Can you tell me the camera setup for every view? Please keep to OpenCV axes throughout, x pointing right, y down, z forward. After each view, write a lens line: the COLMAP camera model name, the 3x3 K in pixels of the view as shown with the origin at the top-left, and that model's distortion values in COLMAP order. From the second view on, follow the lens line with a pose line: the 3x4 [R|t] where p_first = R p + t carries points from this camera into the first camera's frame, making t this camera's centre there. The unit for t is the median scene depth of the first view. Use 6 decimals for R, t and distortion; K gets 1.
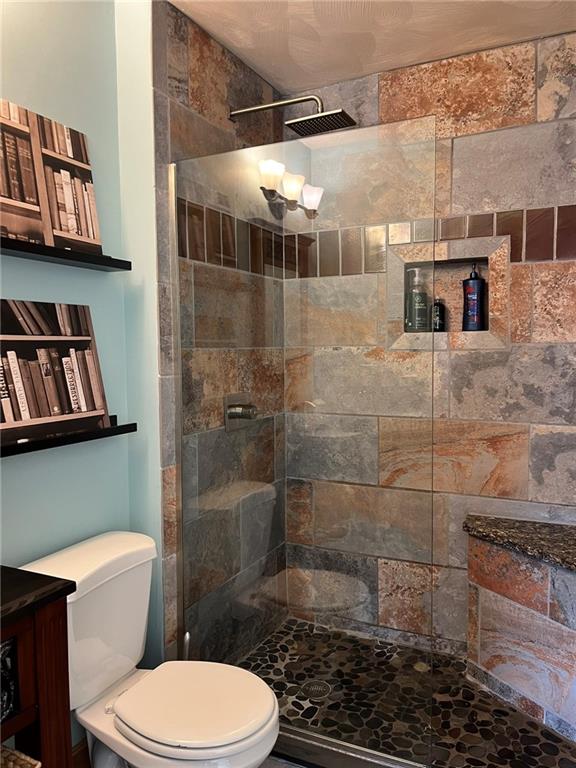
lens RADIAL K [[584.9, 0, 289.0], [0, 584.9, 382.4], [0, 0, 1]] dist [0.042852, -0.048828]
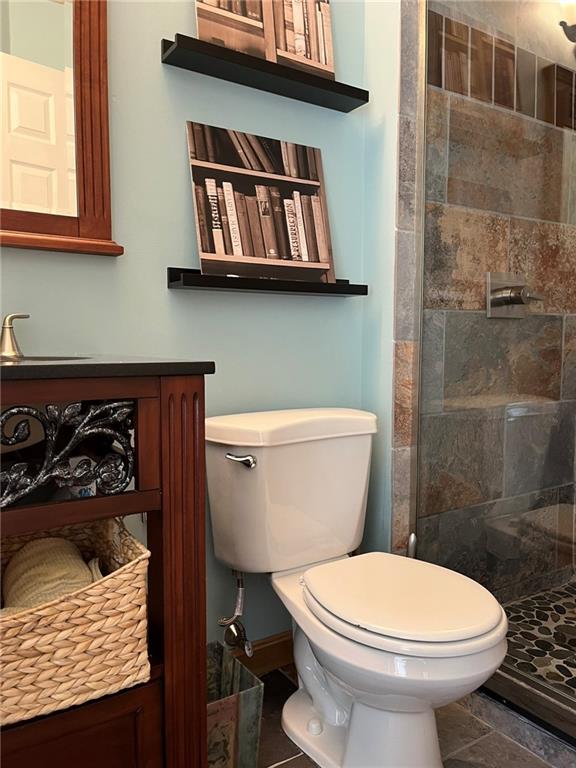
lens RADIAL K [[584.9, 0, 285.0], [0, 584.9, 385.5], [0, 0, 1]] dist [0.042852, -0.048828]
pose [[0.862429, 0.050578, -0.503645, 0.076162], [-0.037612, 0.998648, 0.035882, 0.188045], [0.504779, -0.012003, 0.863165, 0.191381]]
